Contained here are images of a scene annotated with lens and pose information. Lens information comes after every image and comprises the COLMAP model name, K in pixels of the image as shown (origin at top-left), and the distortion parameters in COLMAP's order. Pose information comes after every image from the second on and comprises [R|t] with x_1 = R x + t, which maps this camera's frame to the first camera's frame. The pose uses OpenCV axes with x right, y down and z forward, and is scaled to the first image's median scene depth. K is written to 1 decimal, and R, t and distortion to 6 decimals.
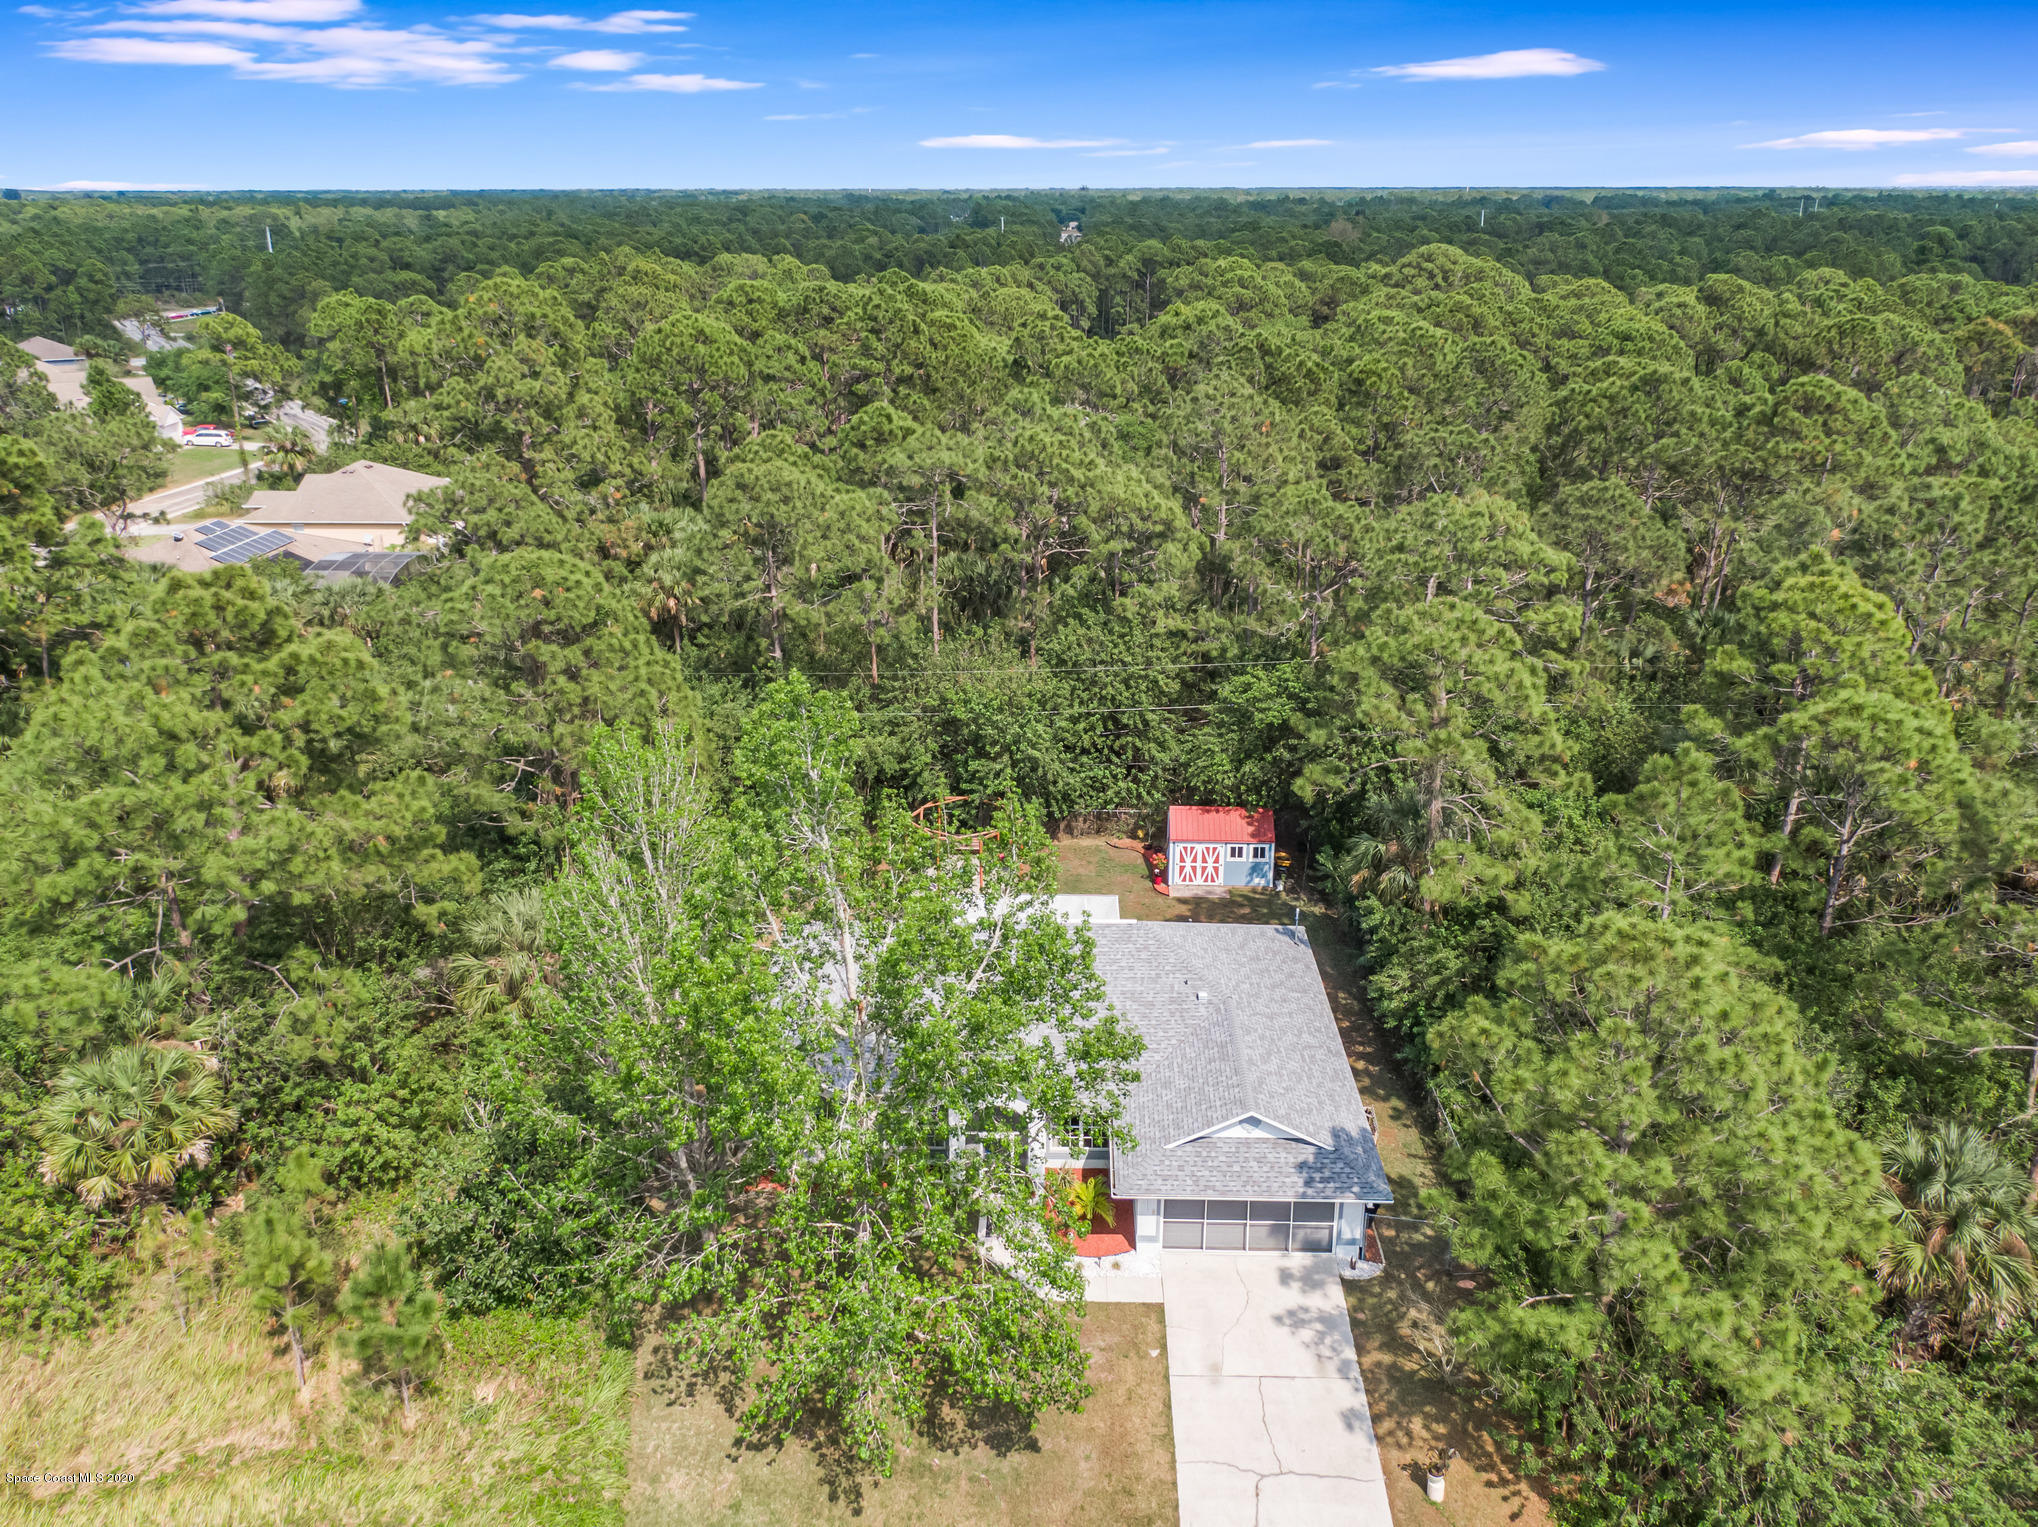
lens RADIAL K [[1630.3, 0, 1019.0], [0, 1630.3, 763.5], [0, 0, 1]] dist [0.057821, -0.094467]
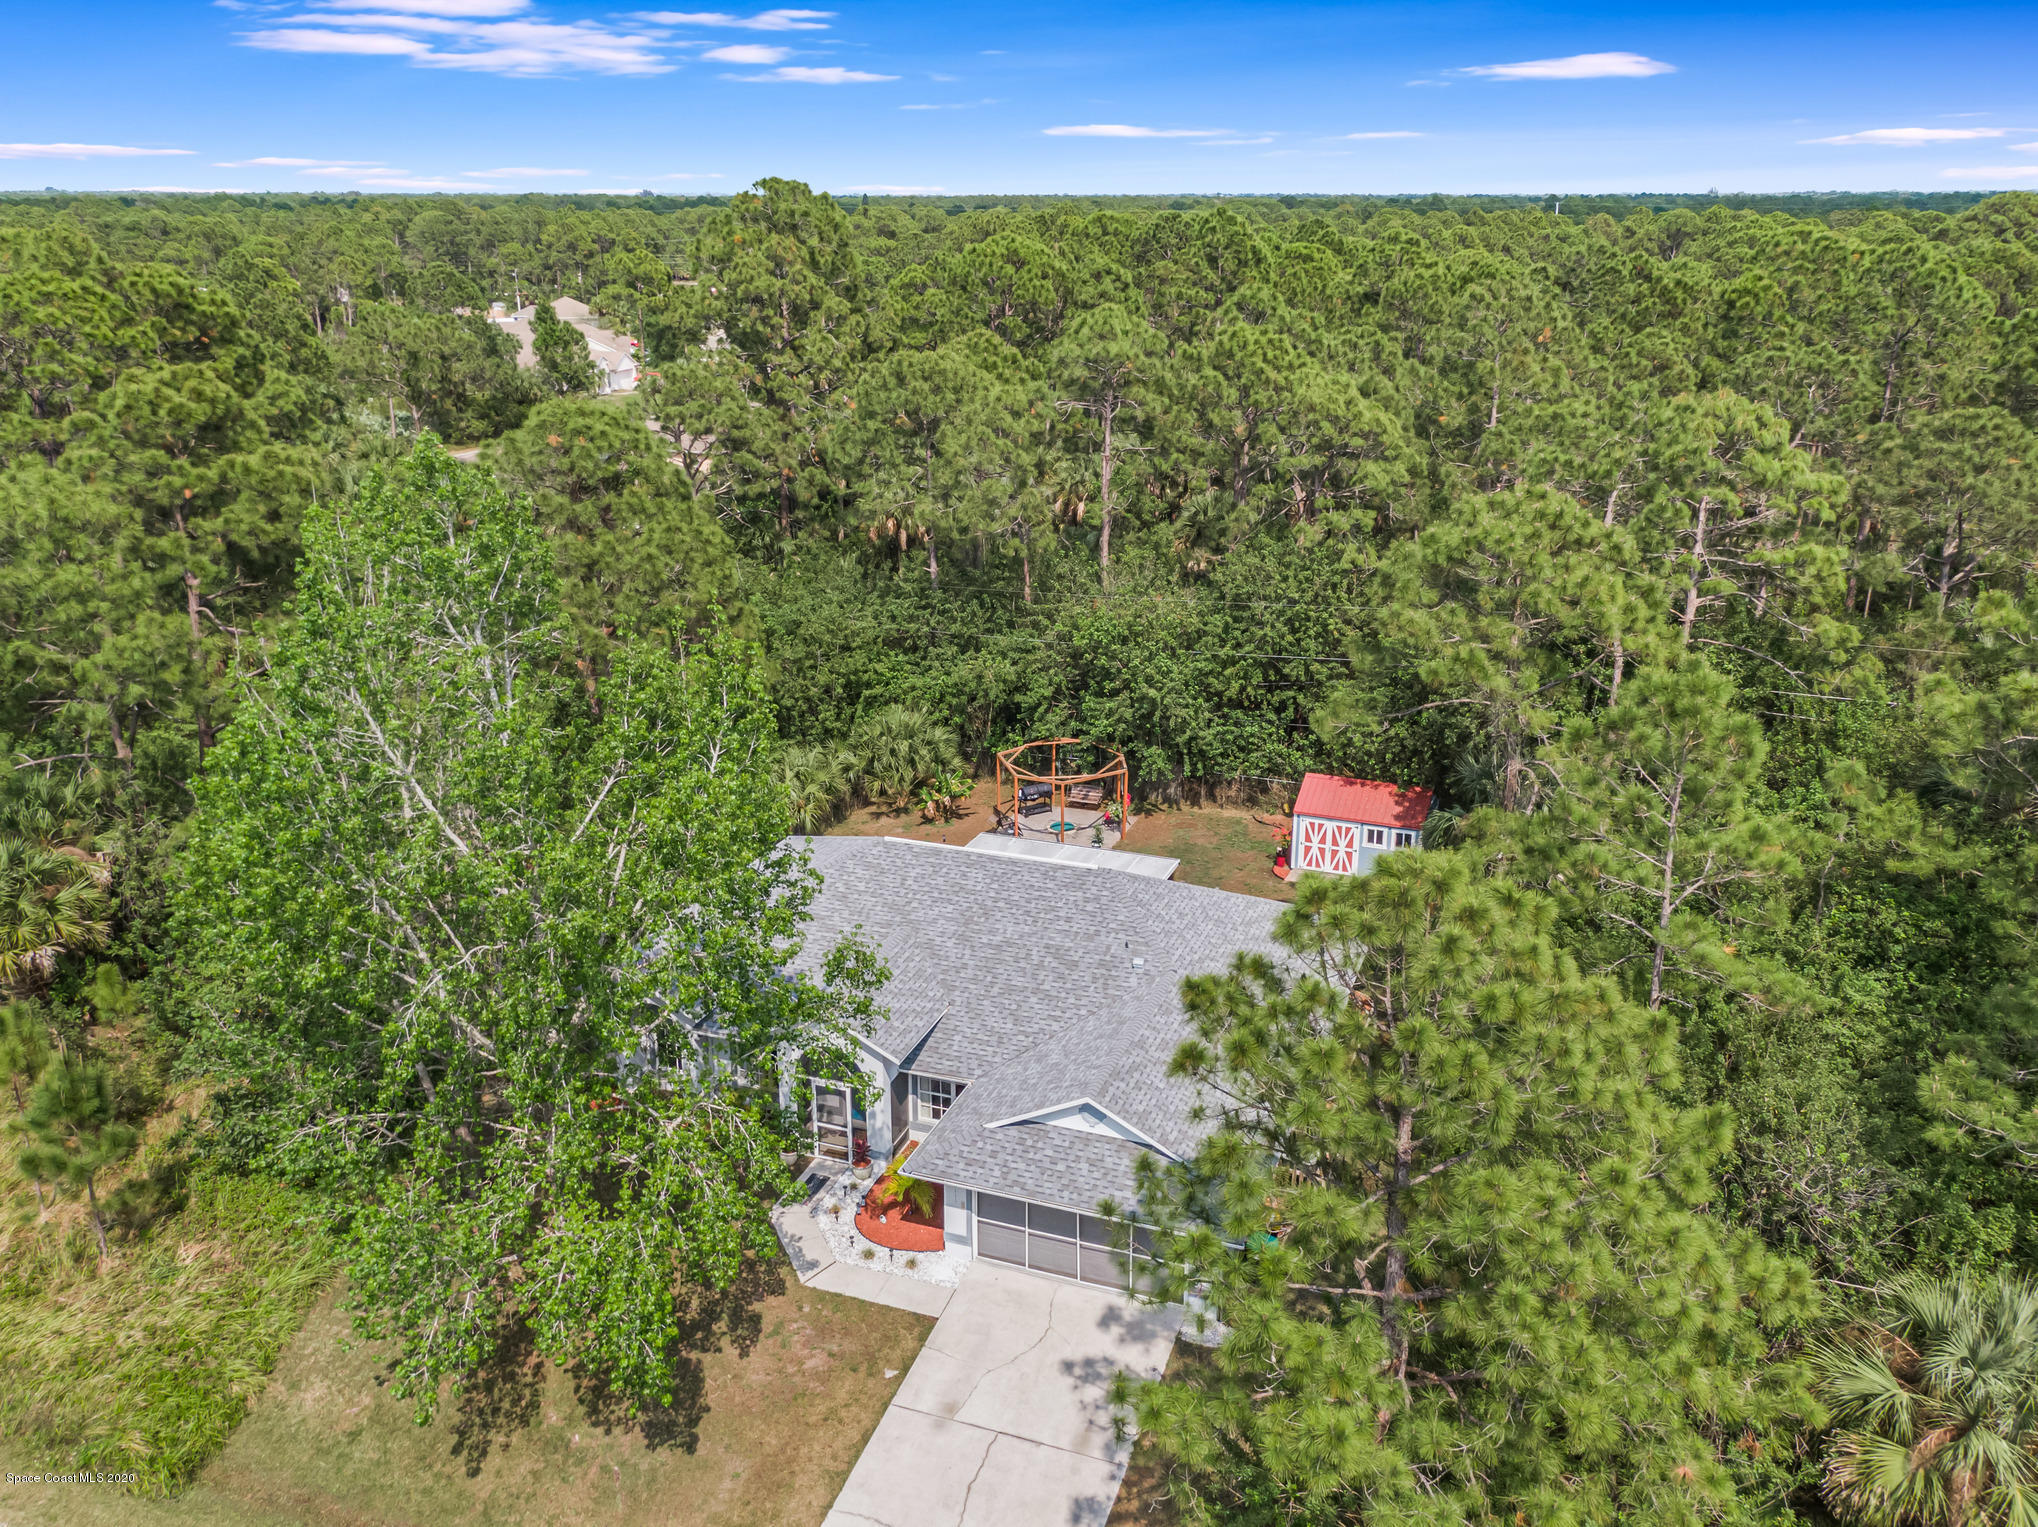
lens RADIAL K [[1716.6, 0, 1019.0], [0, 1716.6, 763.5], [0, 0, 1]] dist [0.030791, 0.002940]
pose [[0.942835, 0.107311, -0.315509, 0.230559], [-0.114350, 0.993433, -0.003824, 0.041815], [0.313027, 0.039684, 0.948915, 0.142657]]
